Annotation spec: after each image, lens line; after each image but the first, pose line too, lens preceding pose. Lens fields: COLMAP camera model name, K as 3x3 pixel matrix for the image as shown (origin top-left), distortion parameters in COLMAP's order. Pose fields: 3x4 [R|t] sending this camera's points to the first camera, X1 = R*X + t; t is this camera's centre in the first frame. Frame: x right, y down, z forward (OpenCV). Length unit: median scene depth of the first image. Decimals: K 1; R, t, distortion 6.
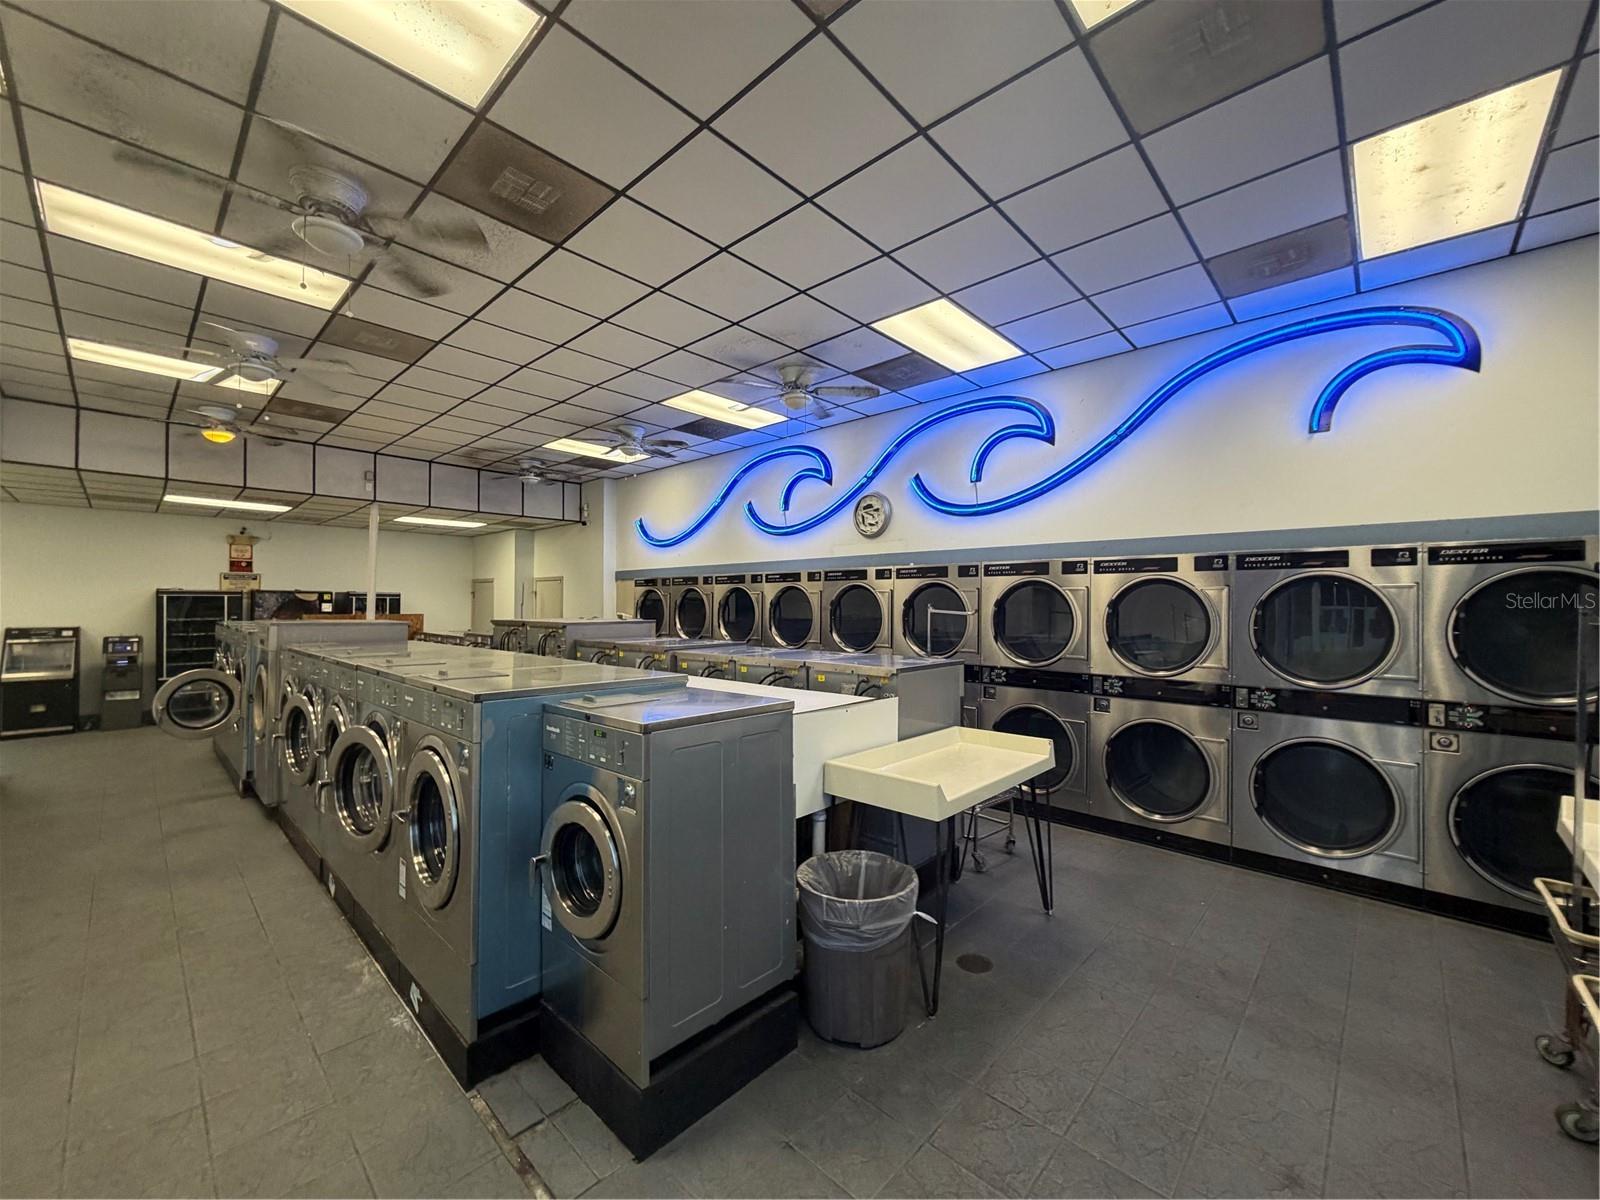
lens RADIAL K [[636.8, 0, 806.7], [0, 636.8, 600.6], [0, 0, 1]] dist [0.000876, -0.000035]
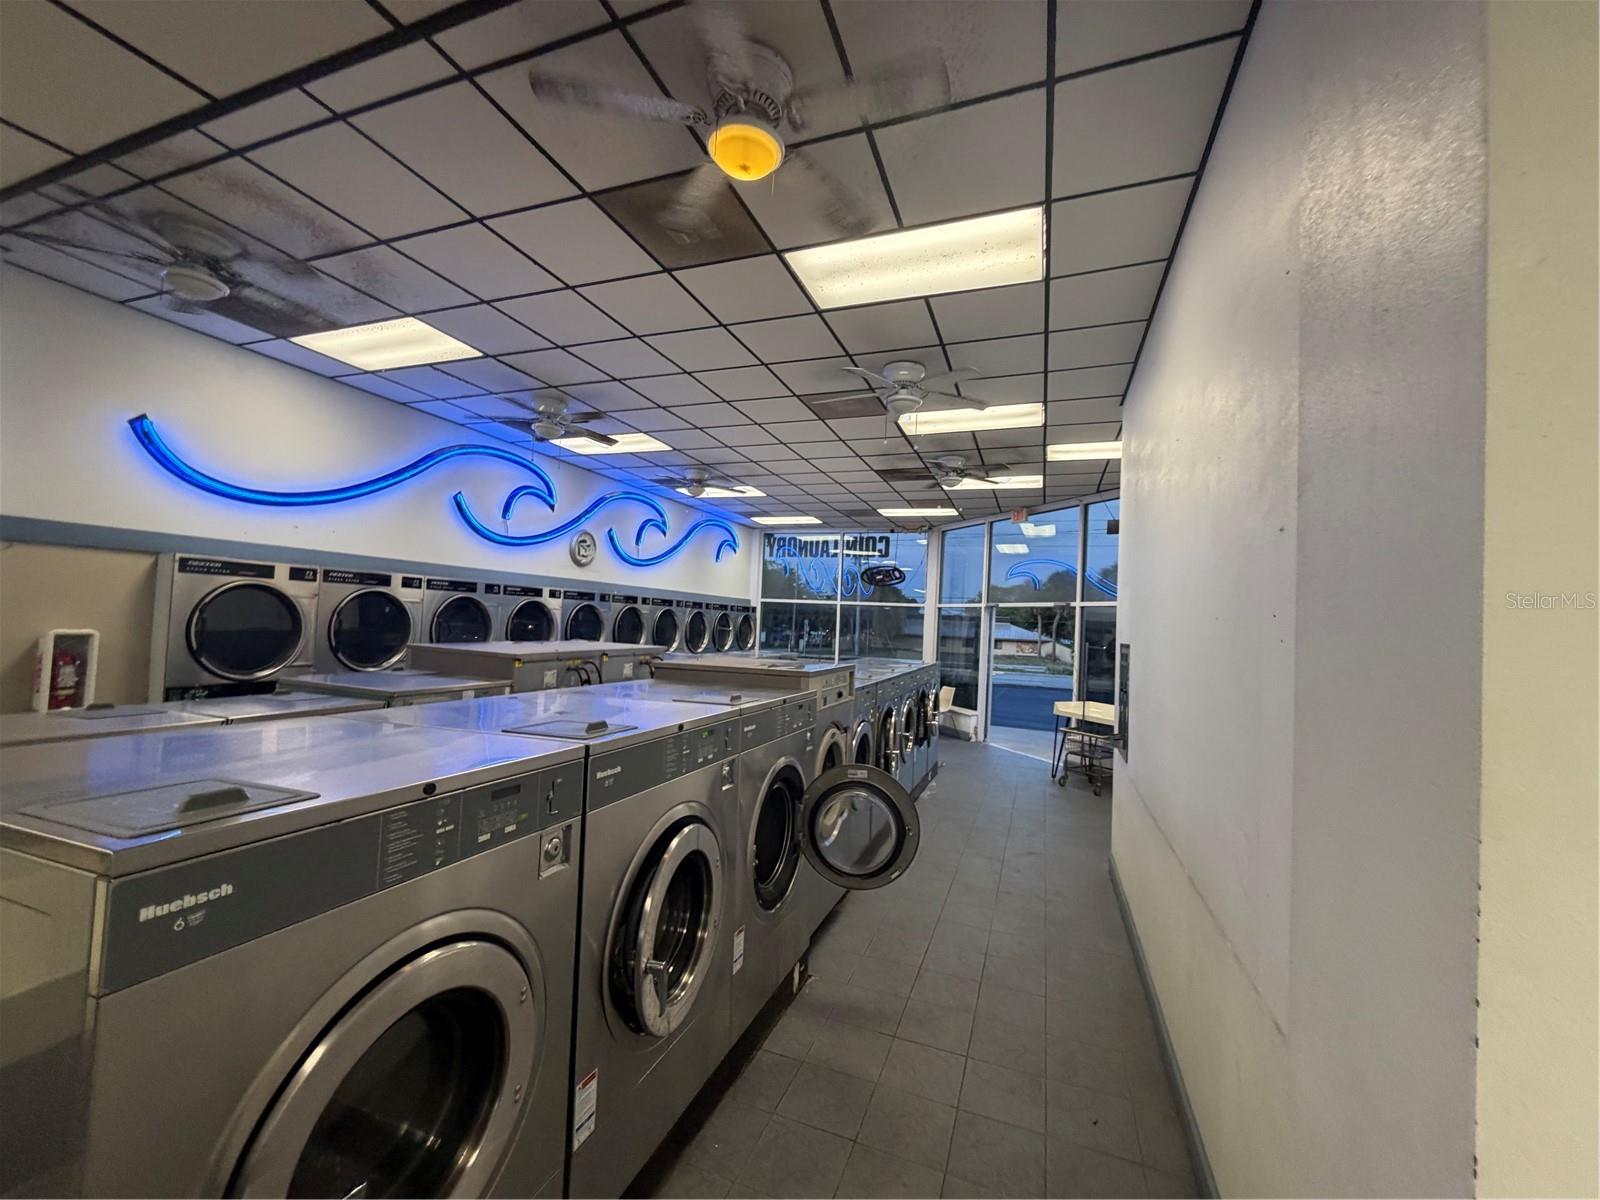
lens RADIAL K [[636.8, 0, 806.7], [0, 636.8, 600.6], [0, 0, 1]] dist [0.000876, -0.000035]
pose [[-0.379842, 0.022726, 0.924772, -1.084805], [-0.030248, 0.998858, -0.036970, 0.001370], [-0.924557, -0.042015, -0.378721, 0.942651]]
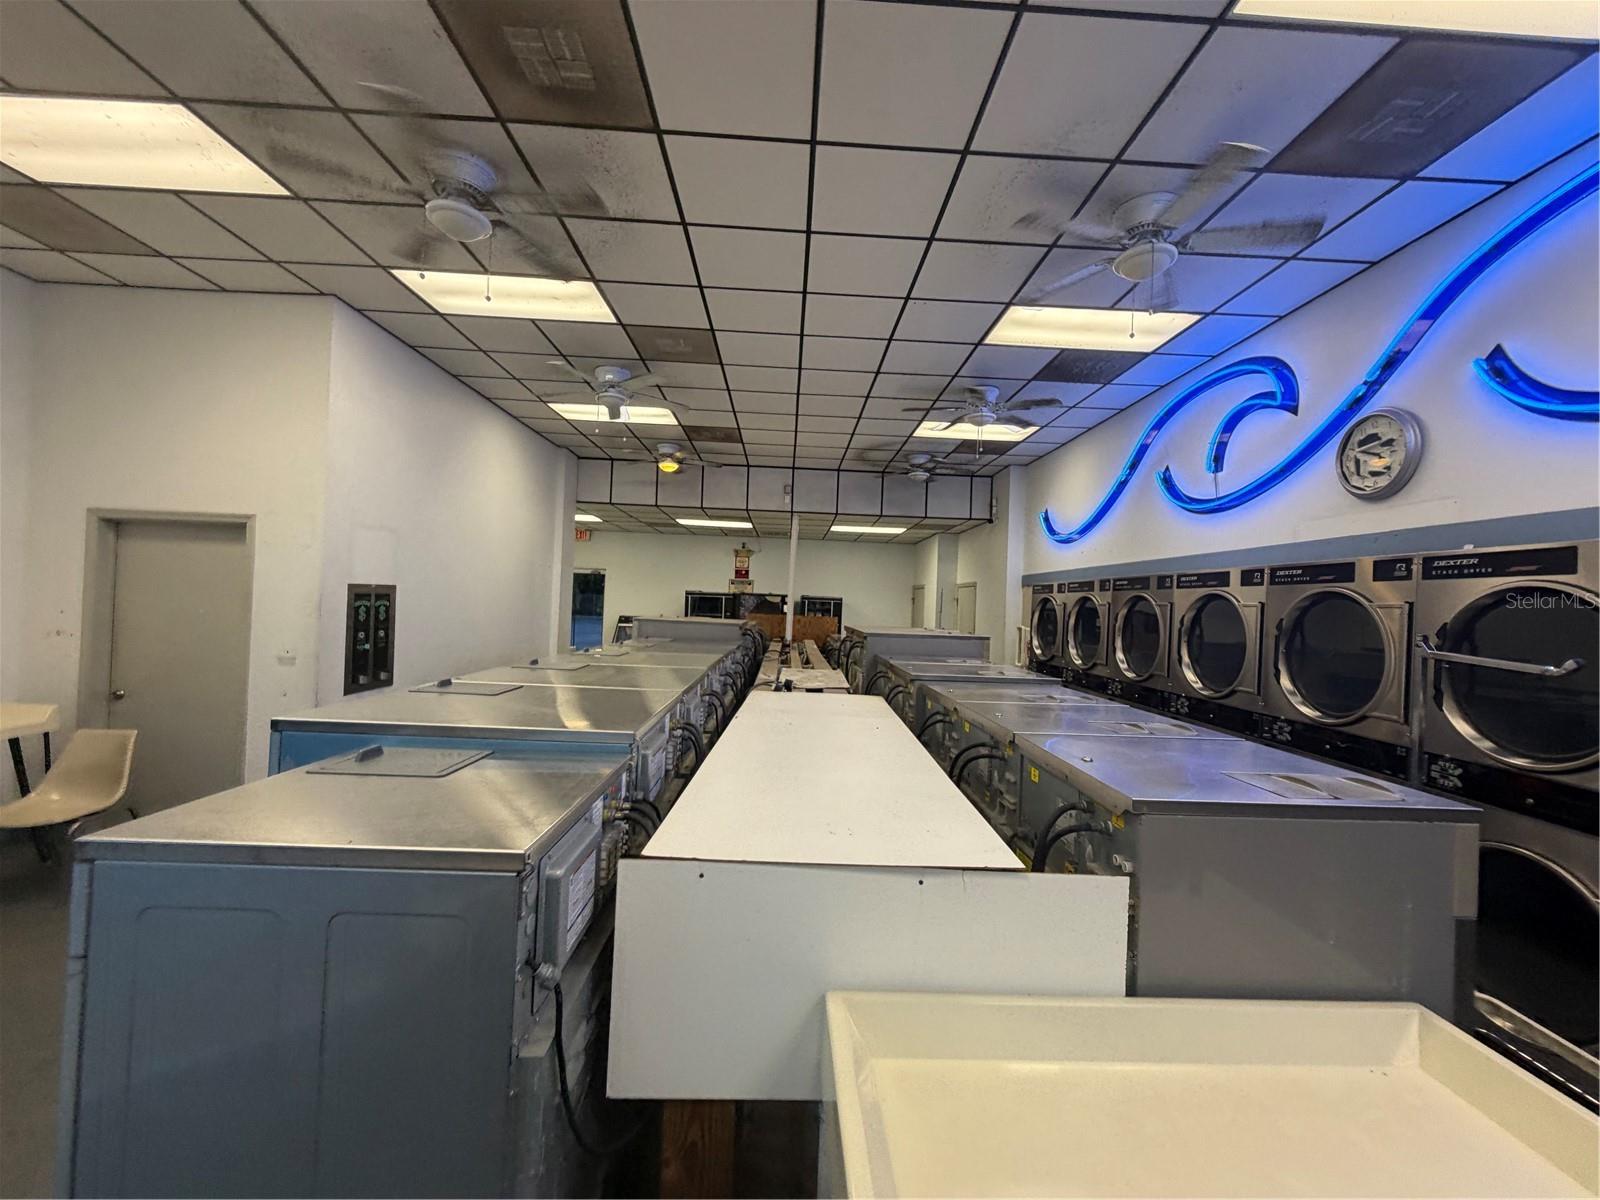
lens RADIAL K [[636.8, 0, 798.9], [0, 636.8, 598.3], [0, 0, 1]] dist [0.000876, -0.000035]
pose [[0.700773, 0.017858, -0.713161, 0.127017], [-0.032045, 0.999466, -0.006462, -0.001660], [0.712665, 0.027382, 0.700970, 0.280949]]
